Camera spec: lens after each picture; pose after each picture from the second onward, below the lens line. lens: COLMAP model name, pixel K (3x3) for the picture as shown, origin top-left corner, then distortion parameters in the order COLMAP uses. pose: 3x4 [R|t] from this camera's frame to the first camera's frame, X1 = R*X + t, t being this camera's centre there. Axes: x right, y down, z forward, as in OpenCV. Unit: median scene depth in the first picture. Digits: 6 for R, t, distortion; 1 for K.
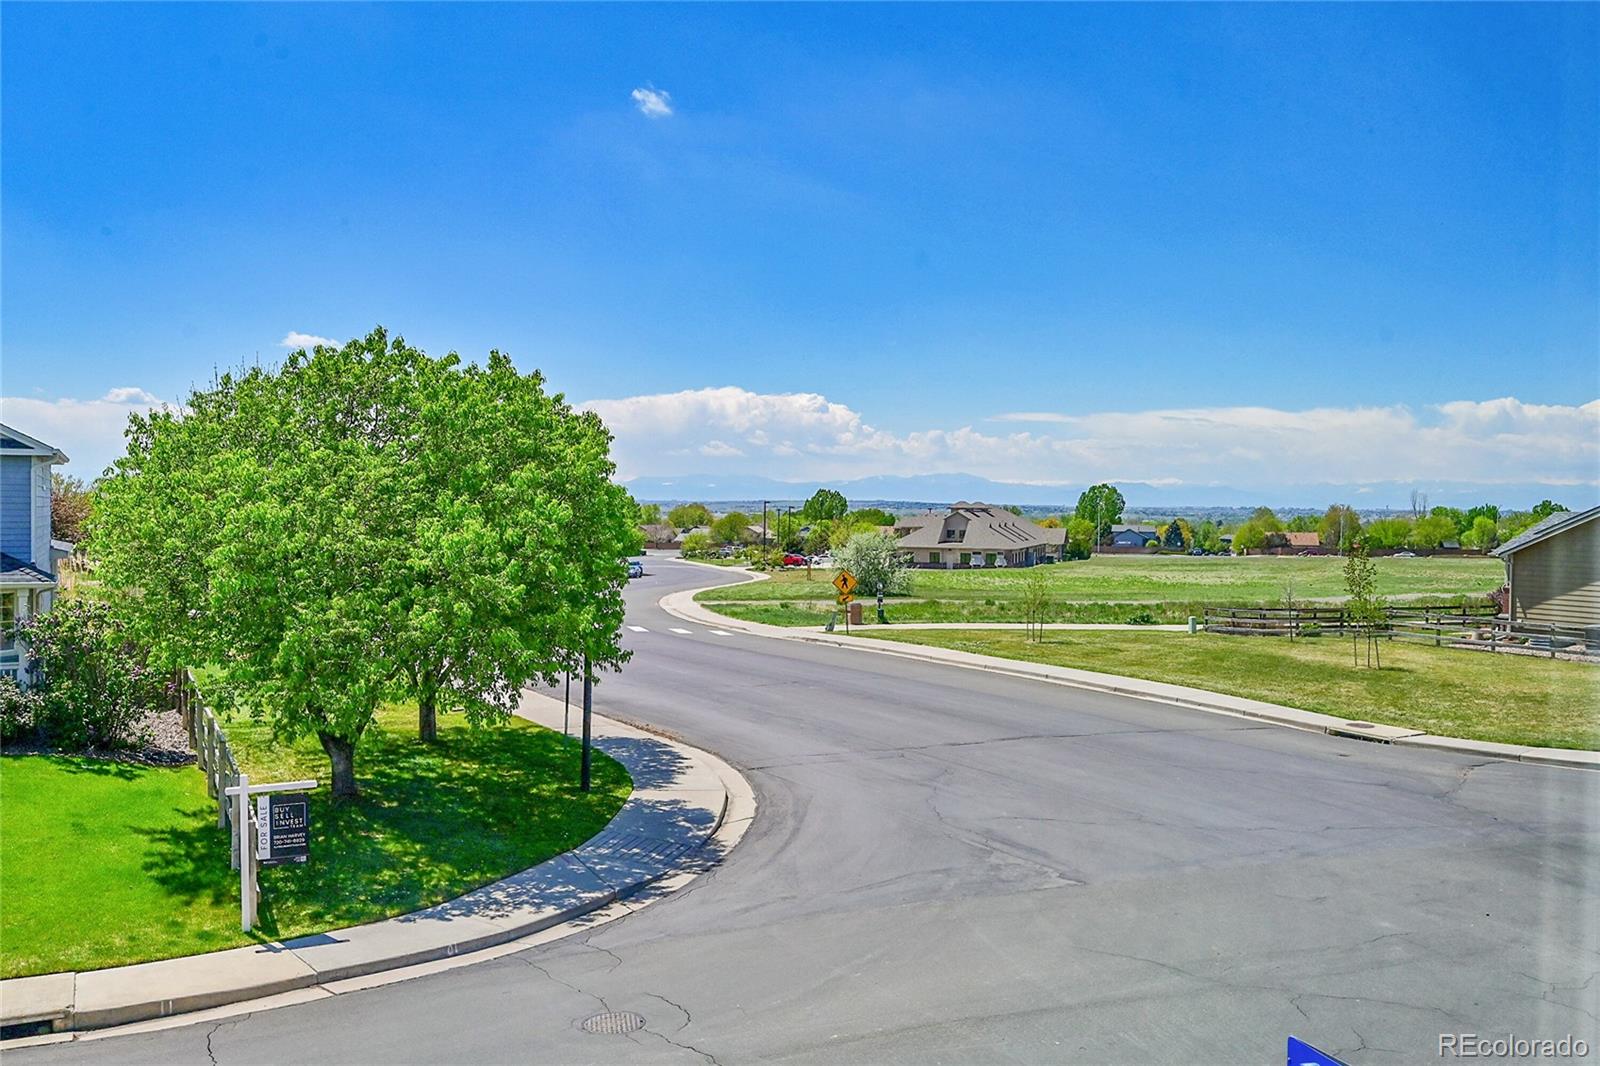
lens RADIAL K [[1379.3, 0, 802.4], [0, 1379.3, 533.0], [0, 0, 1]] dist [0.013473, -0.000201]
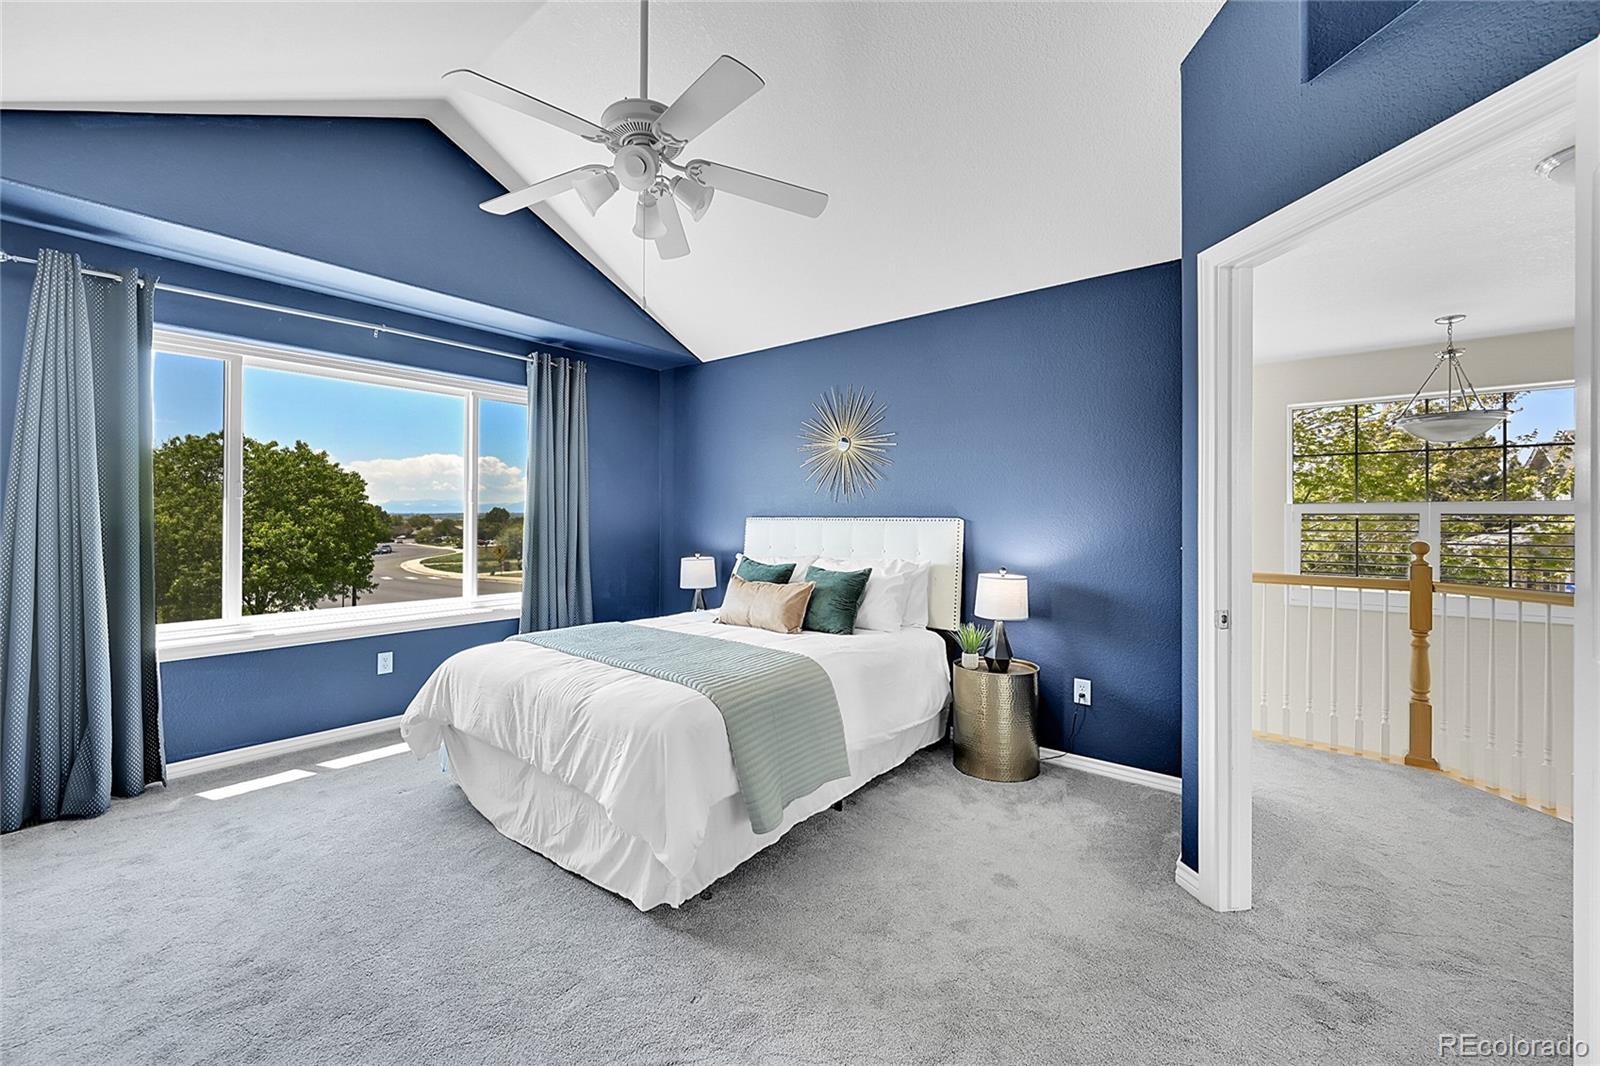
lens RADIAL K [[645.2, 0, 787.8], [0, 645.2, 517.9], [0, 0, 1]] dist [-0.003265, -0.000024]
pose [[0.907310, -0.009409, 0.420357, 0.034490], [0.015240, 0.999829, -0.010515, 0.004307], [-0.420186, 0.015947, 0.907298, -0.180060]]
